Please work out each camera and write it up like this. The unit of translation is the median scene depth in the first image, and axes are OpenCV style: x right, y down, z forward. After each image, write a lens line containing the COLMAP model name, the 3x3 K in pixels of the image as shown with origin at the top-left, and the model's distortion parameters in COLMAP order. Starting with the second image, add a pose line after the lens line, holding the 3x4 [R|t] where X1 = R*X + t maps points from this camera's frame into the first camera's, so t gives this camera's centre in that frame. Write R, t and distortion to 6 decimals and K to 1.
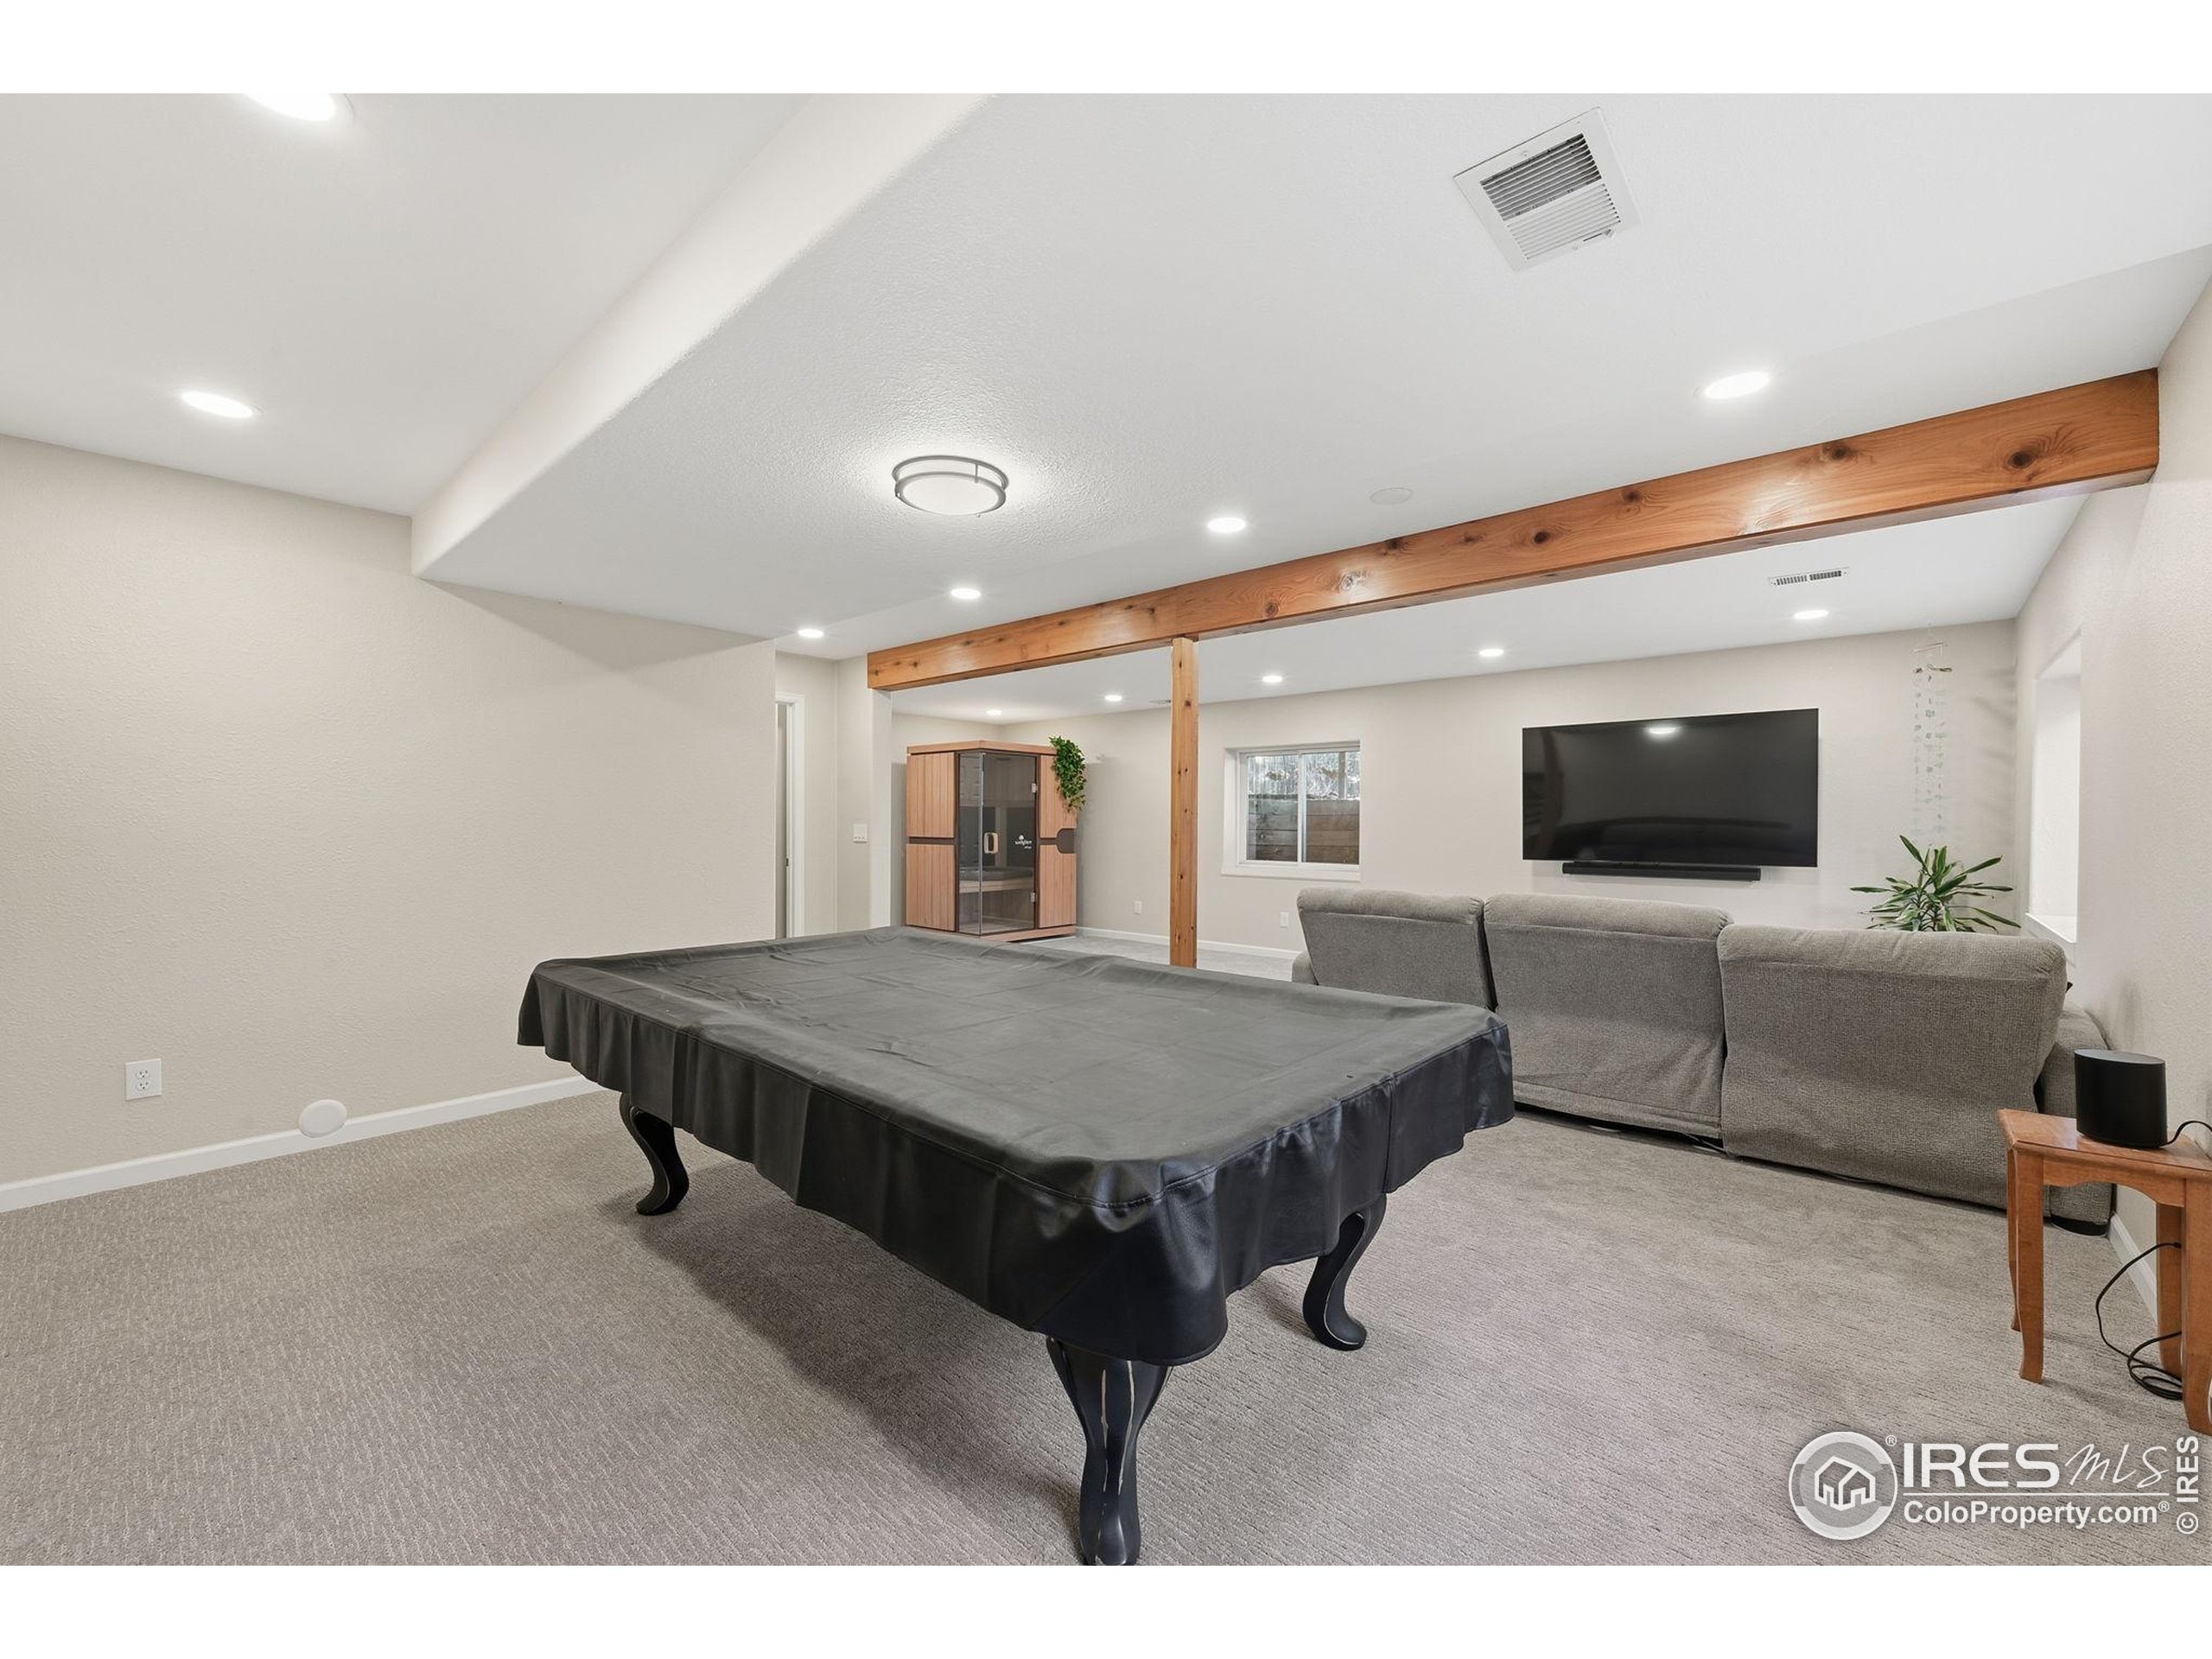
lens RADIAL K [[881.3, 0, 1097.5], [0, 881.3, 824.4], [0, 0, 1]] dist [0.000862, 0.000116]
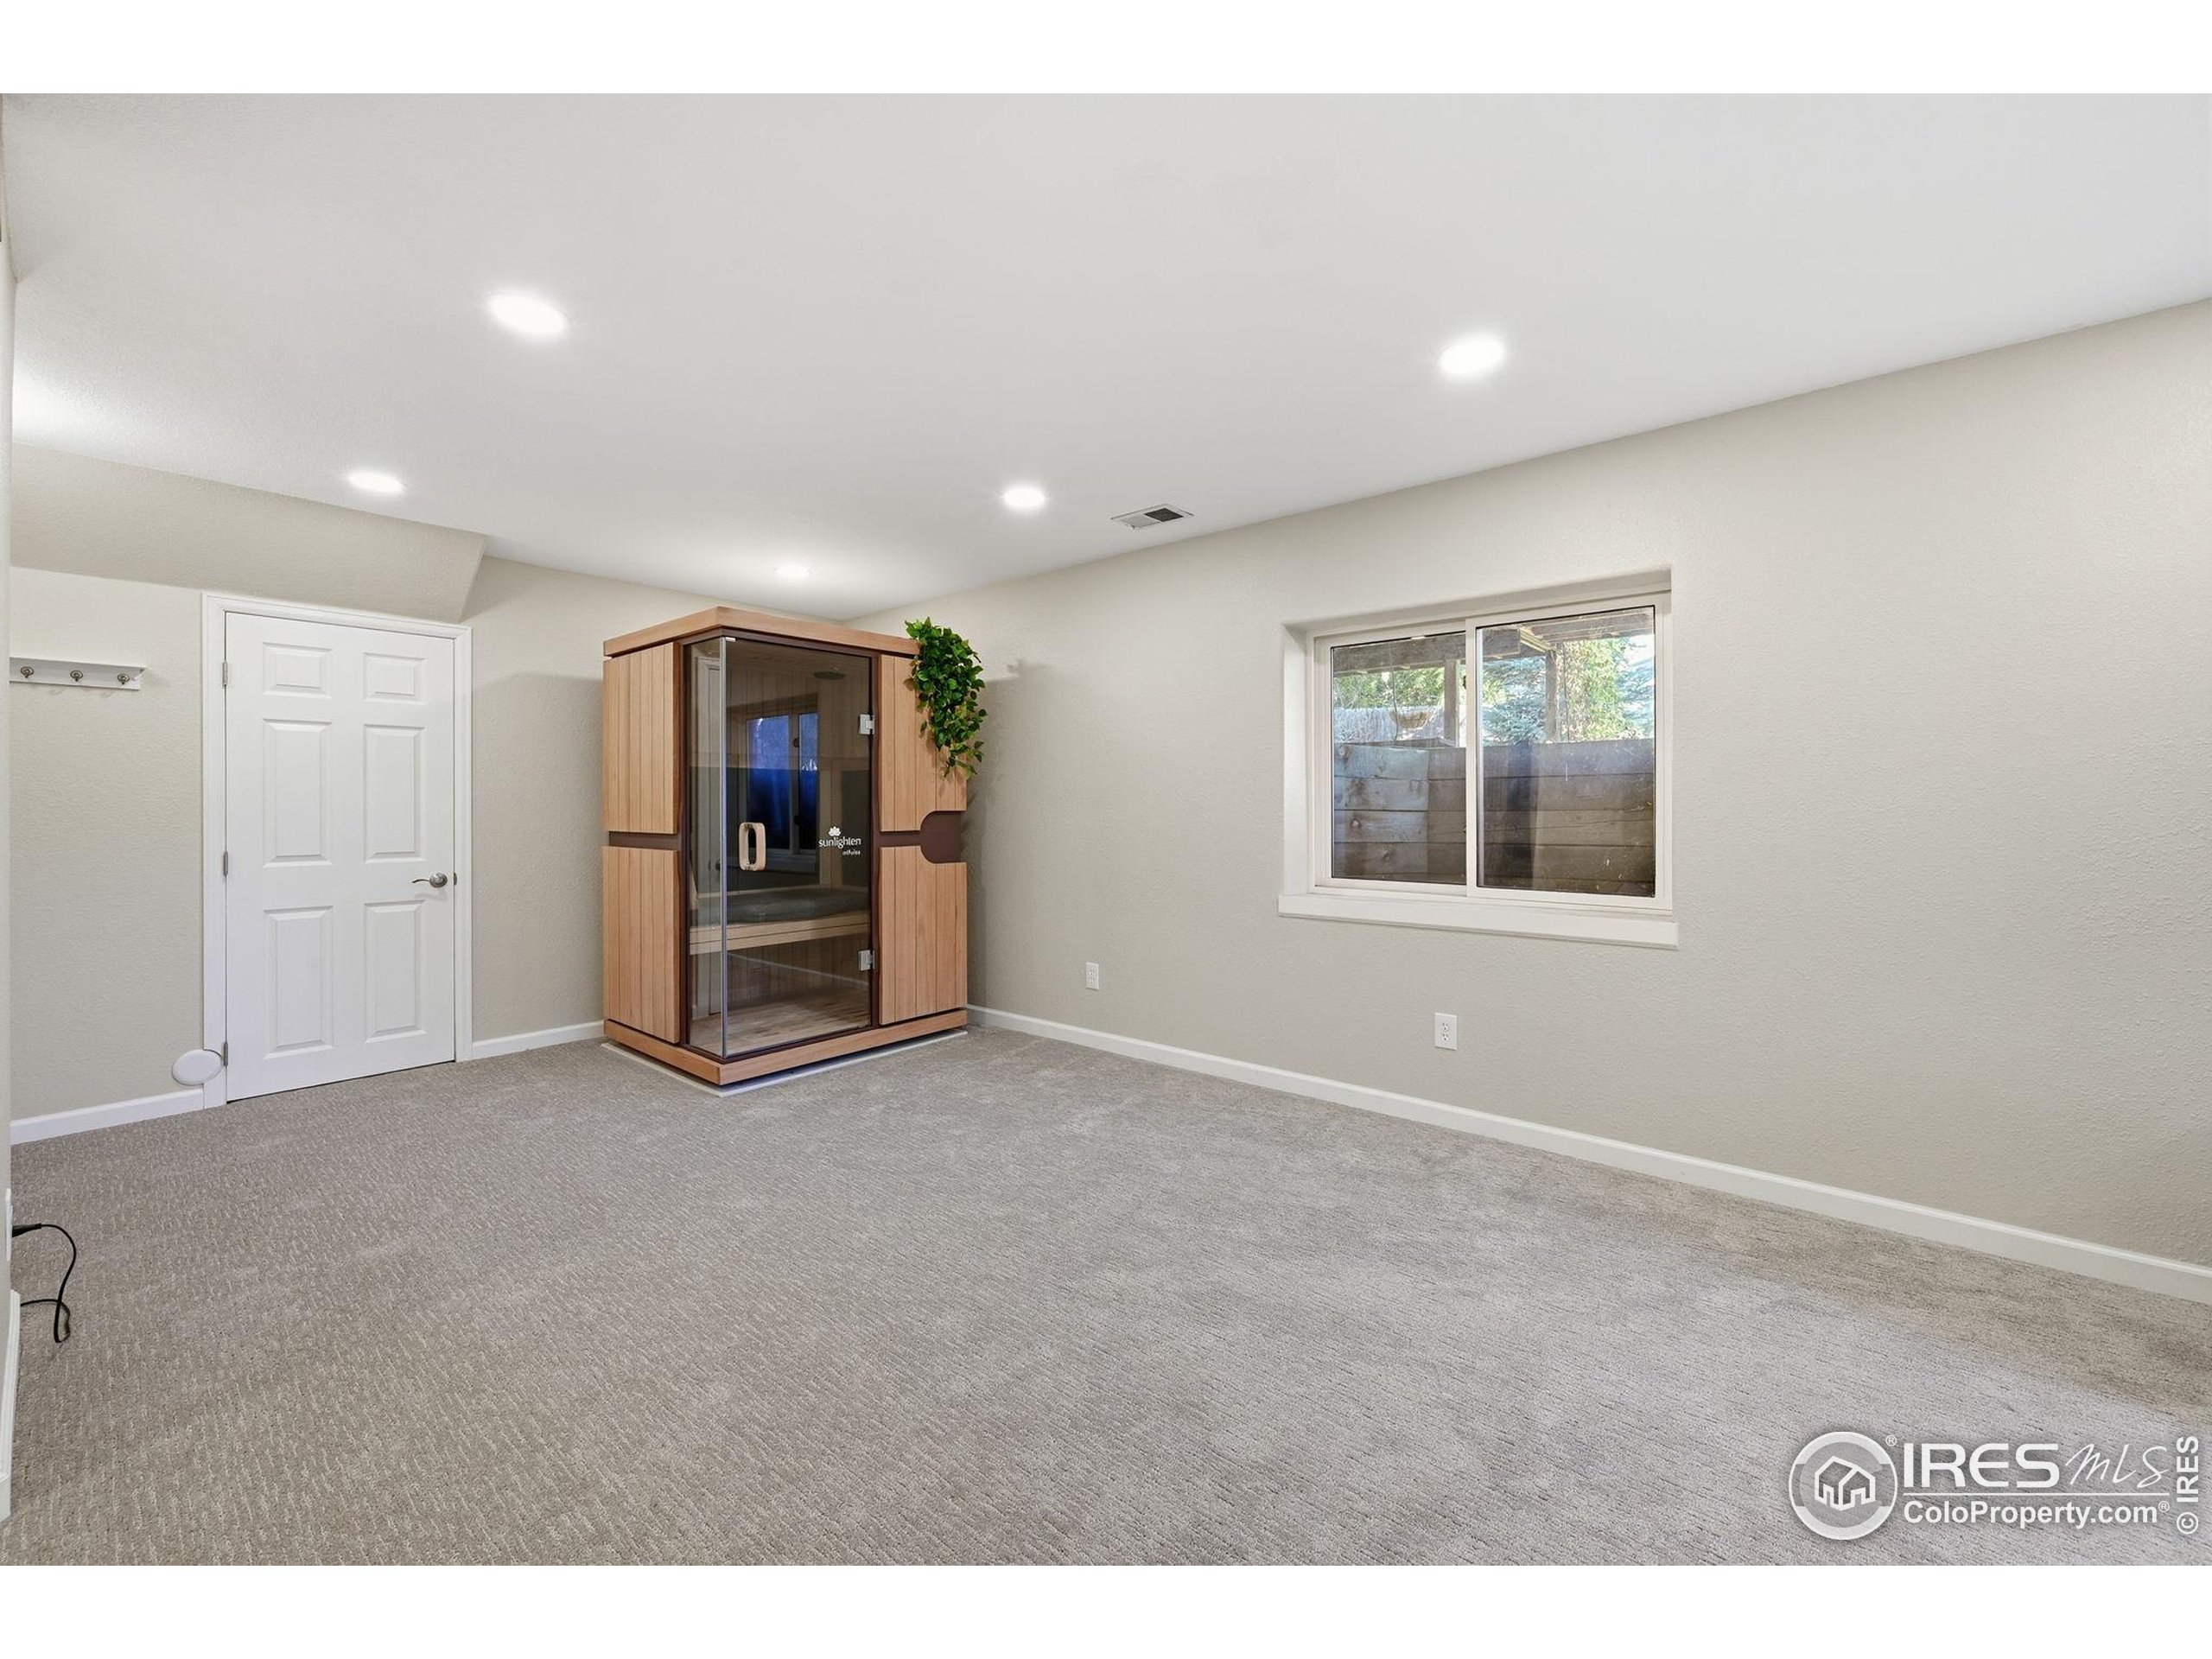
lens RADIAL K [[881.3, 0, 1108.0], [0, 881.3, 819.8], [0, 0, 1]] dist [0.000862, 0.000116]
pose [[0.999079, -0.005989, 0.042489, 0.034920], [0.005691, 0.999958, 0.007133, 0.006487], [-0.042530, -0.006884, 0.999071, 0.525431]]
